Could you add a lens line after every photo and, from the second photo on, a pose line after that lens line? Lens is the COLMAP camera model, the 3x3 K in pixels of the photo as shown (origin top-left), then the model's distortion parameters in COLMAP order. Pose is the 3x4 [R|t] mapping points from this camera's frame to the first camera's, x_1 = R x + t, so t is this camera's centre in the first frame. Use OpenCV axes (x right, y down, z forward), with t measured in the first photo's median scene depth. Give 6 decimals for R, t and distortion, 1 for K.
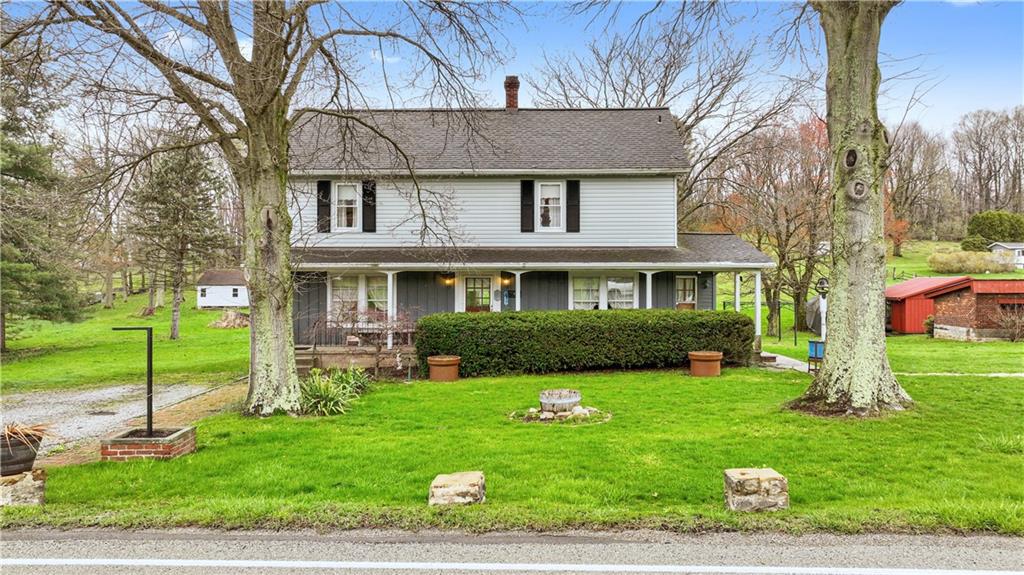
lens RADIAL K [[720.0, 0, 516.0], [0, 720.0, 280.7], [0, 0, 1]] dist [0.007298, -0.002285]
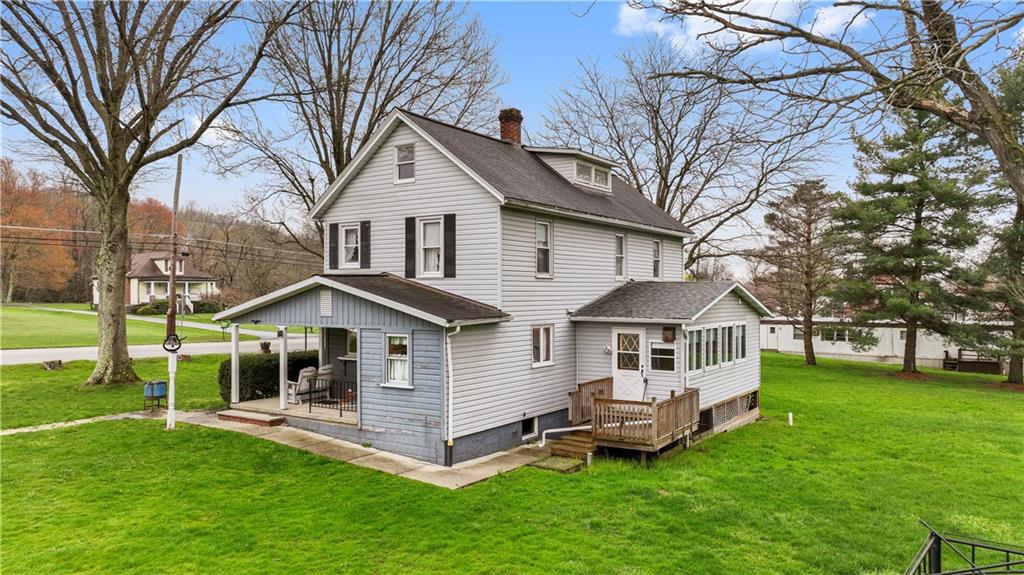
lens RADIAL K [[720.0, 0, 515.1], [0, 720.0, 286.0], [0, 0, 1]] dist [0.007298, -0.002285]
pose [[-0.530884, 0.004496, -0.847432, 0.891288], [-0.003182, 0.999968, 0.007299, -0.064145], [0.847438, 0.006572, -0.530853, 1.632644]]
